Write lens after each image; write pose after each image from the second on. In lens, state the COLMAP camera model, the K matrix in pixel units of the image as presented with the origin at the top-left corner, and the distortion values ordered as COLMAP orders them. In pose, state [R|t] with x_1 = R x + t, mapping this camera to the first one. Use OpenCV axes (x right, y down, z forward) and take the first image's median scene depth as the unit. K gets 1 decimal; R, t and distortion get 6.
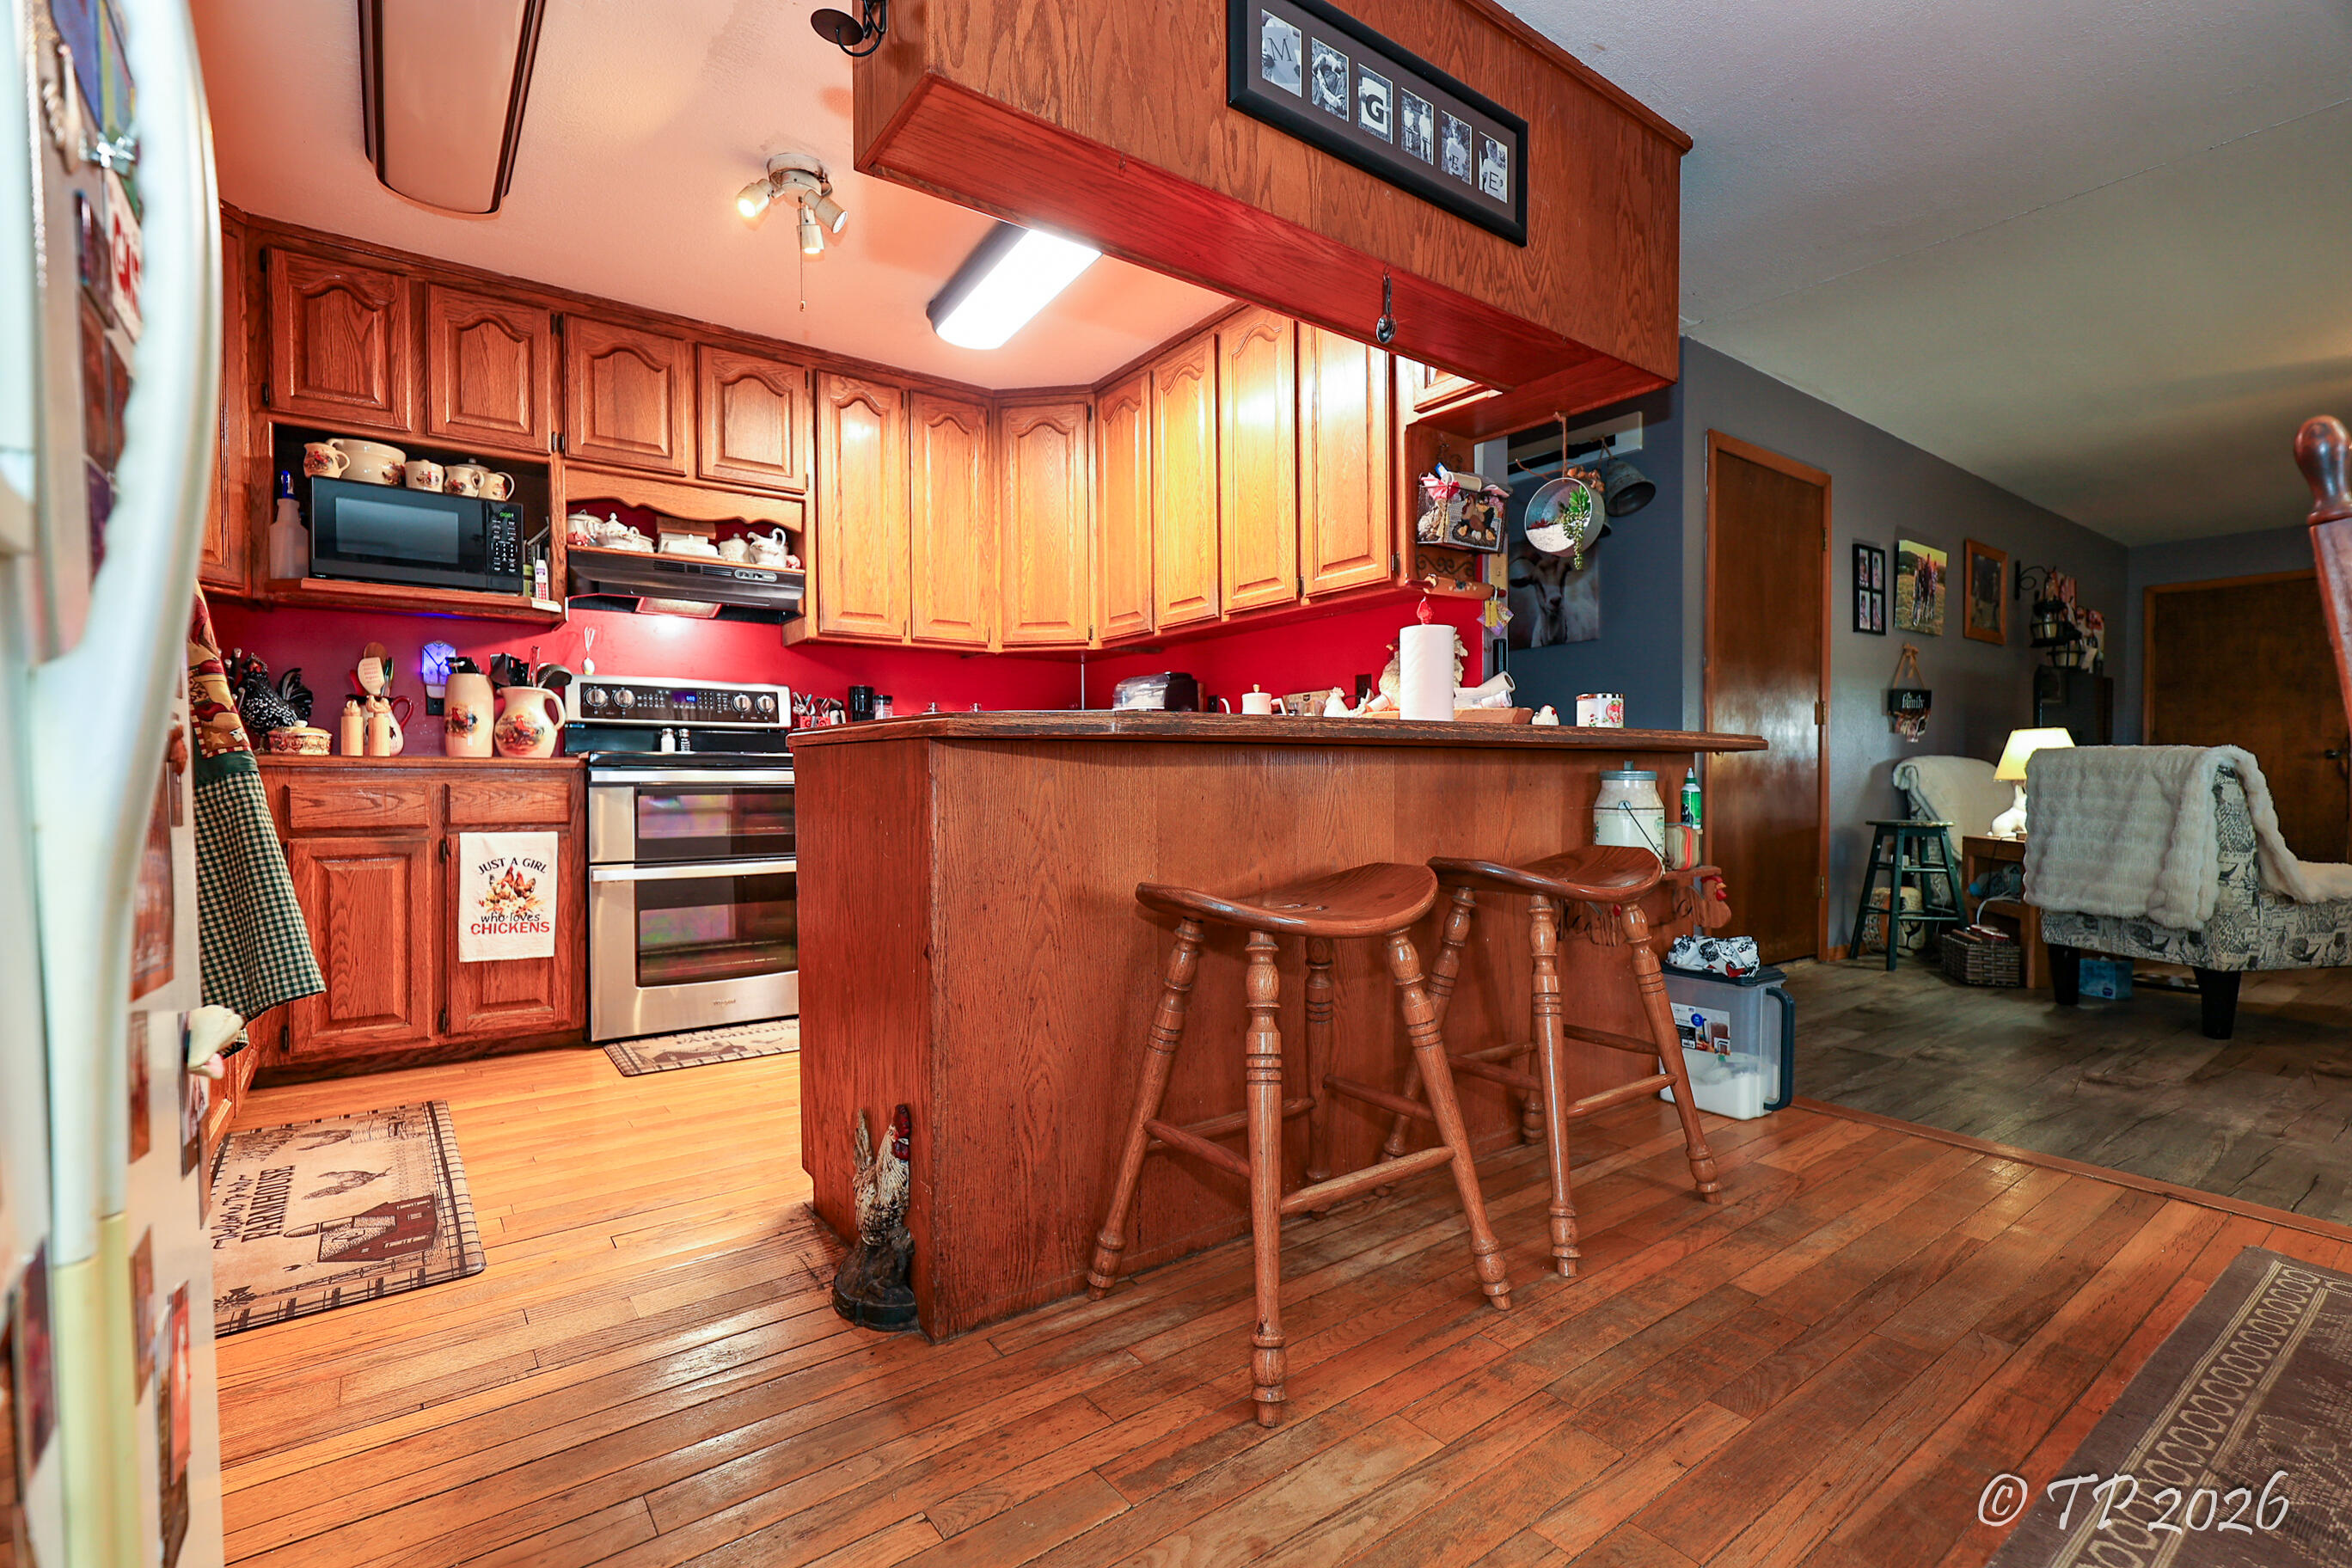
lens RADIAL K [[1065.2, 0, 1173.3], [0, 1065.2, 798.2], [0, 0, 1]] dist [-0.003130, 0.000493]
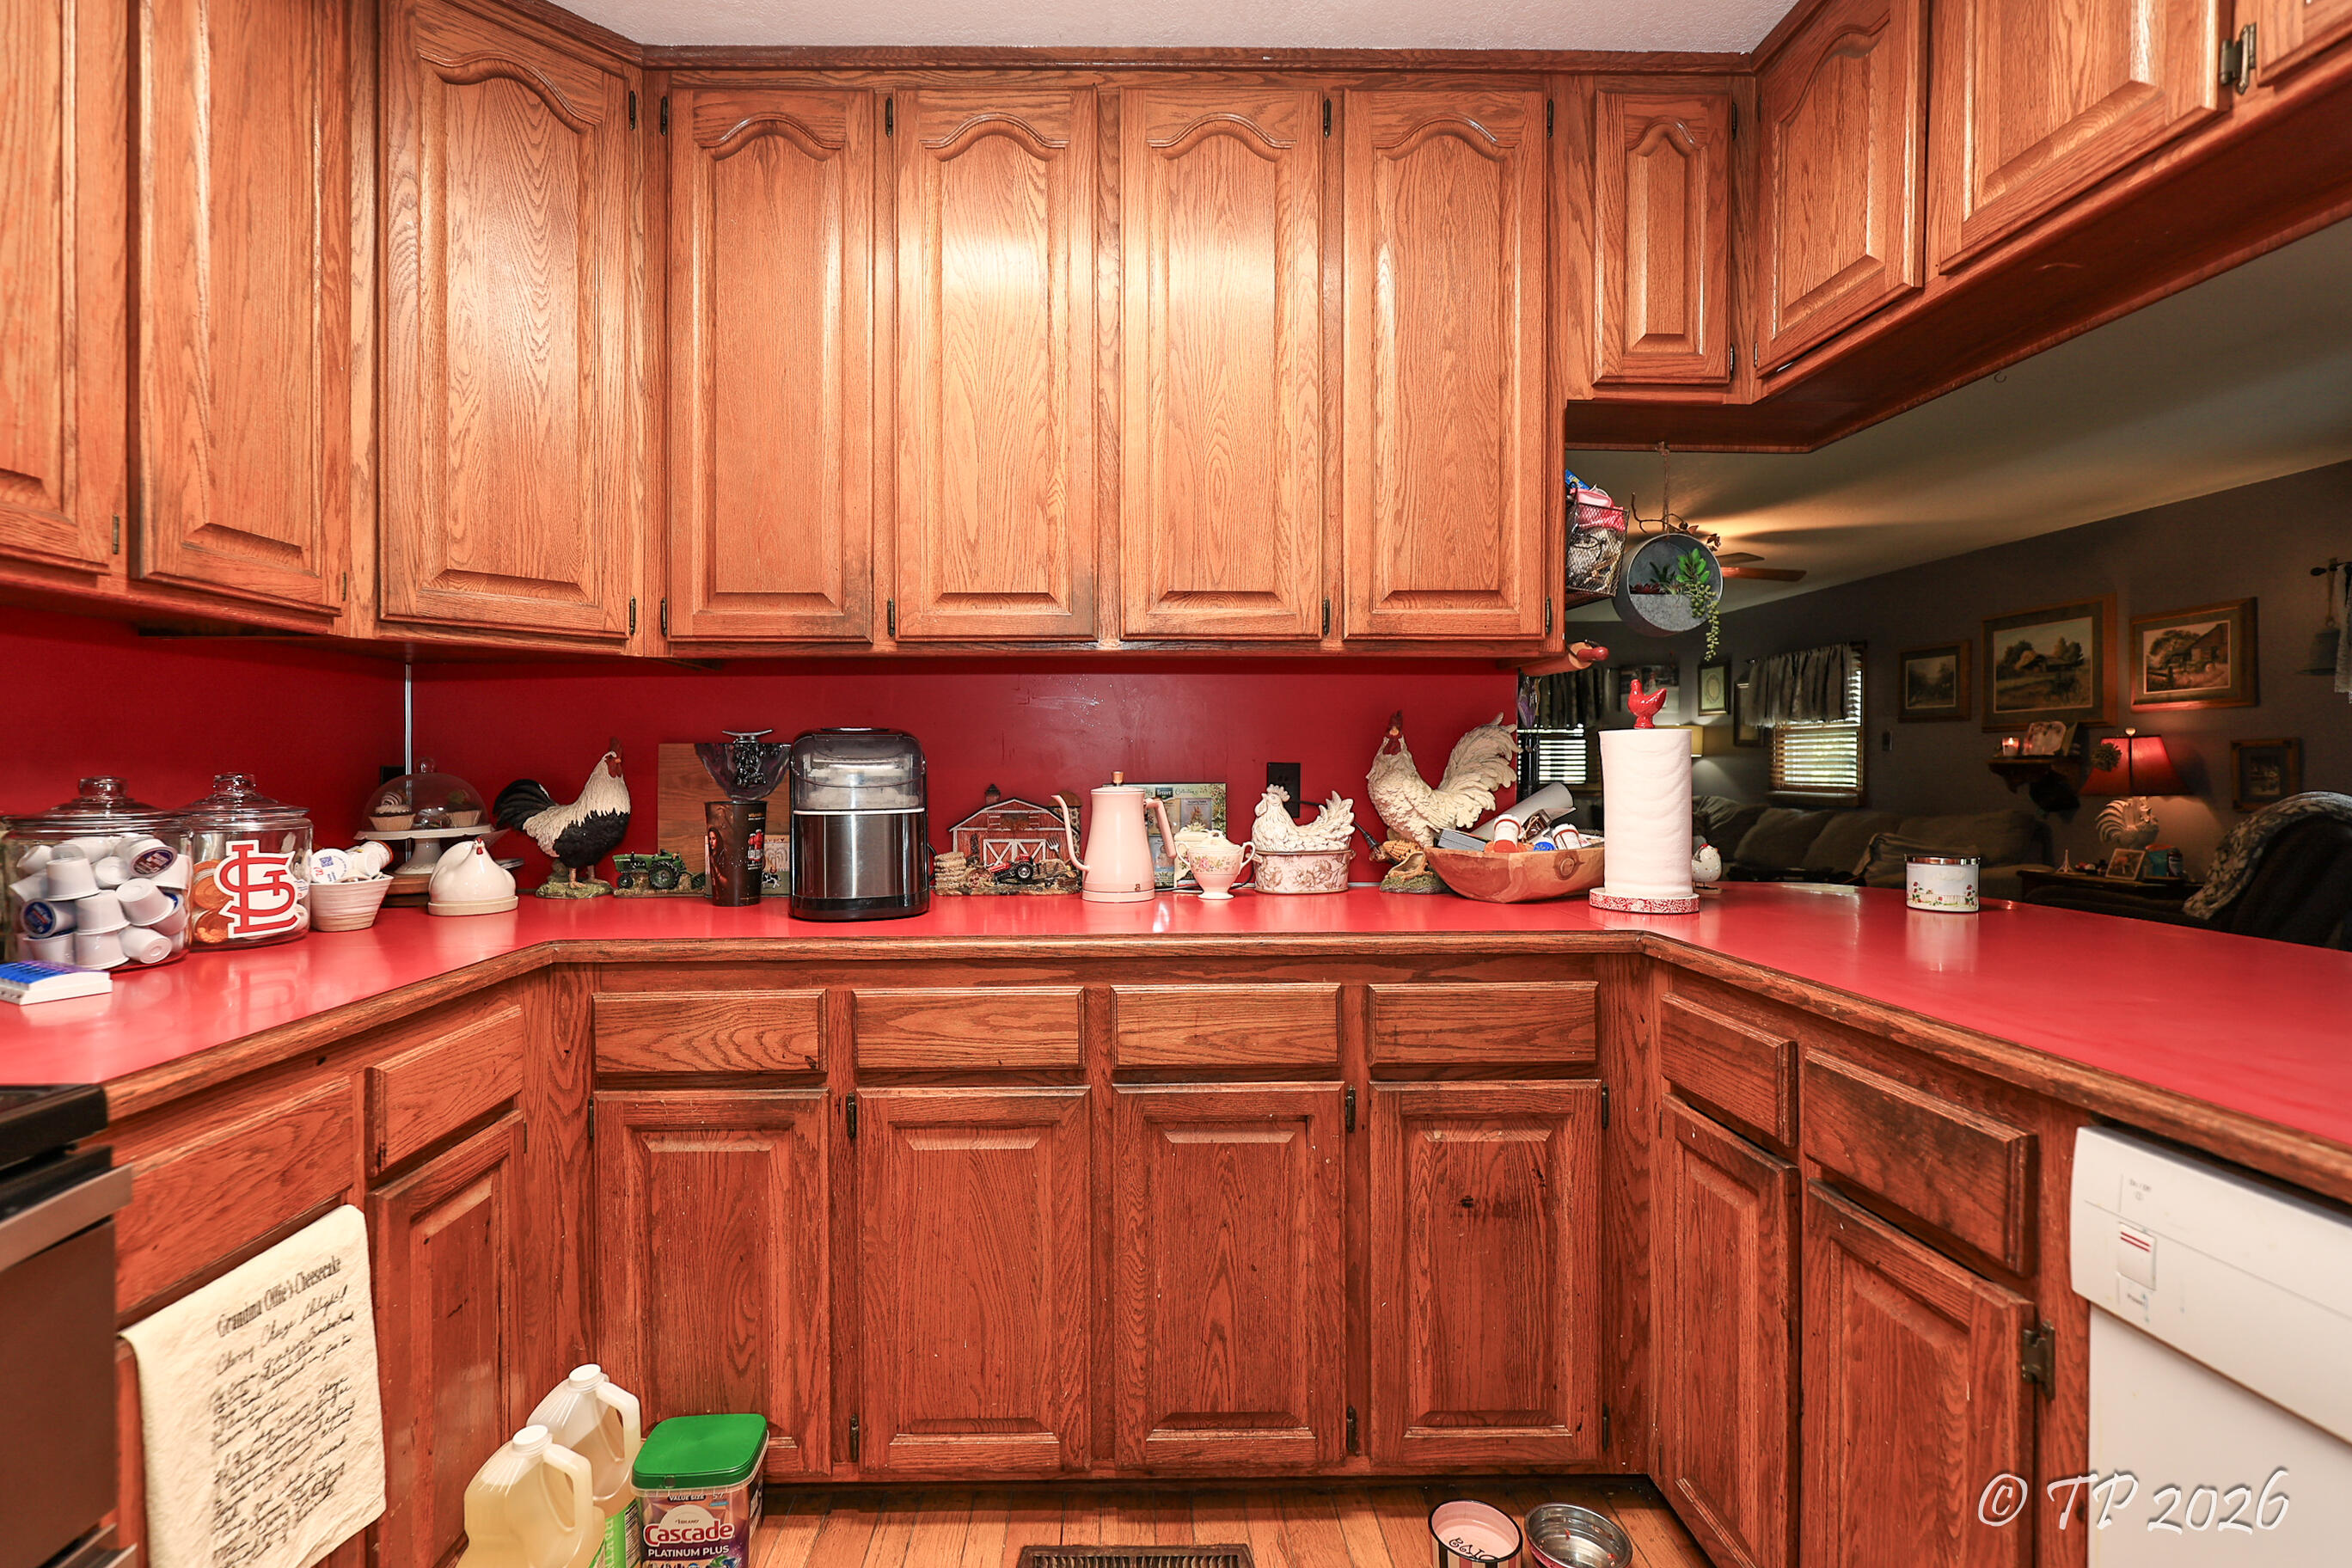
lens RADIAL K [[1065.2, 0, 1109.5], [0, 1065.2, 772.2], [0, 0, 1]] dist [-0.003130, 0.000493]
pose [[0.594263, -0.000135, 0.804271, -0.424332], [0.005573, 0.999977, -0.003951, -0.122035], [-0.804251, 0.006830, 0.594250, 0.801818]]
